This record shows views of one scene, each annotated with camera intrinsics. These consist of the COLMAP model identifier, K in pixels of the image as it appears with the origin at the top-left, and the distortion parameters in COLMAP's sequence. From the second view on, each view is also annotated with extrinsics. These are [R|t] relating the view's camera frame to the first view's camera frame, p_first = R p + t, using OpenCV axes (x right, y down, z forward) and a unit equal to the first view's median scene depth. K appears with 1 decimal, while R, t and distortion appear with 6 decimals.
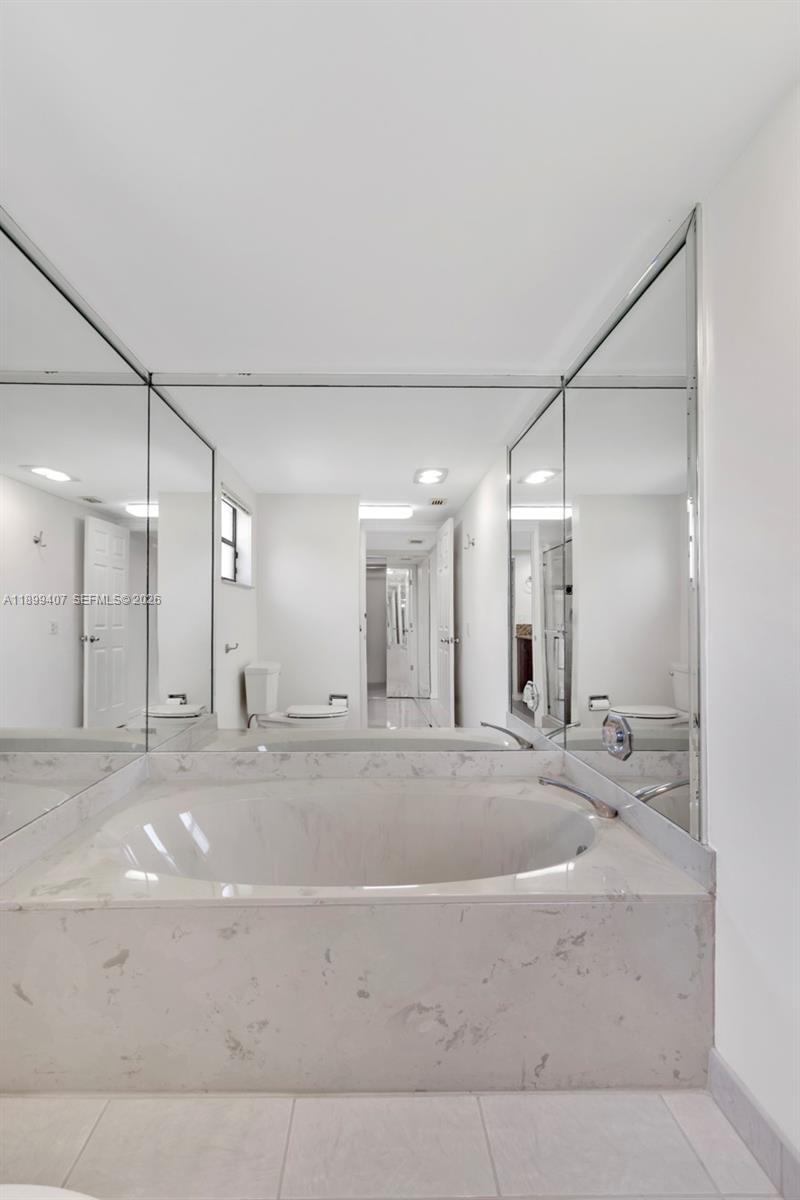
lens RADIAL K [[560.3, 0, 385.0], [0, 560.3, 598.3], [0, 0, 1]] dist [-0.000960, 0.000262]
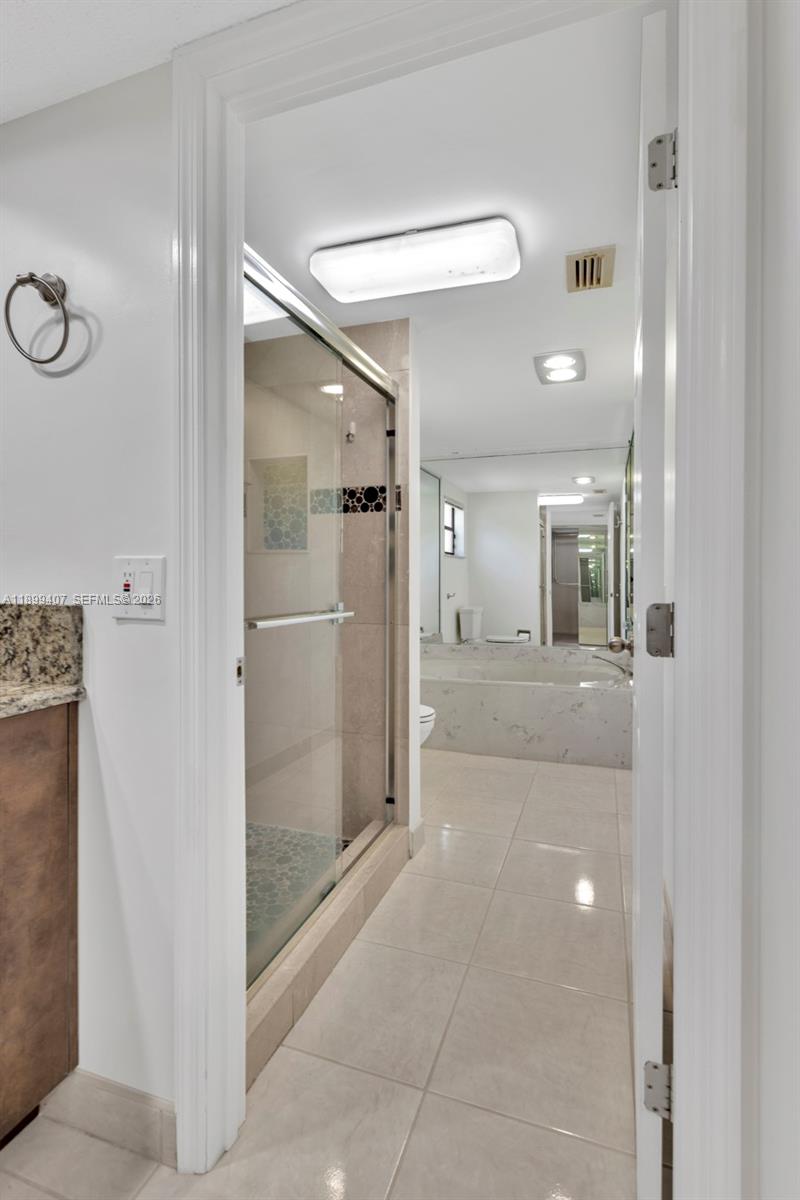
lens RADIAL K [[560.3, 0, 385.0], [0, 560.3, 598.3], [0, 0, 1]] dist [-0.000960, 0.000262]
pose [[0.923163, 0.016086, -0.384072, 0.158775], [0.011116, 0.997589, 0.068501, -0.016012], [0.384248, -0.067507, 0.920759, -0.521004]]
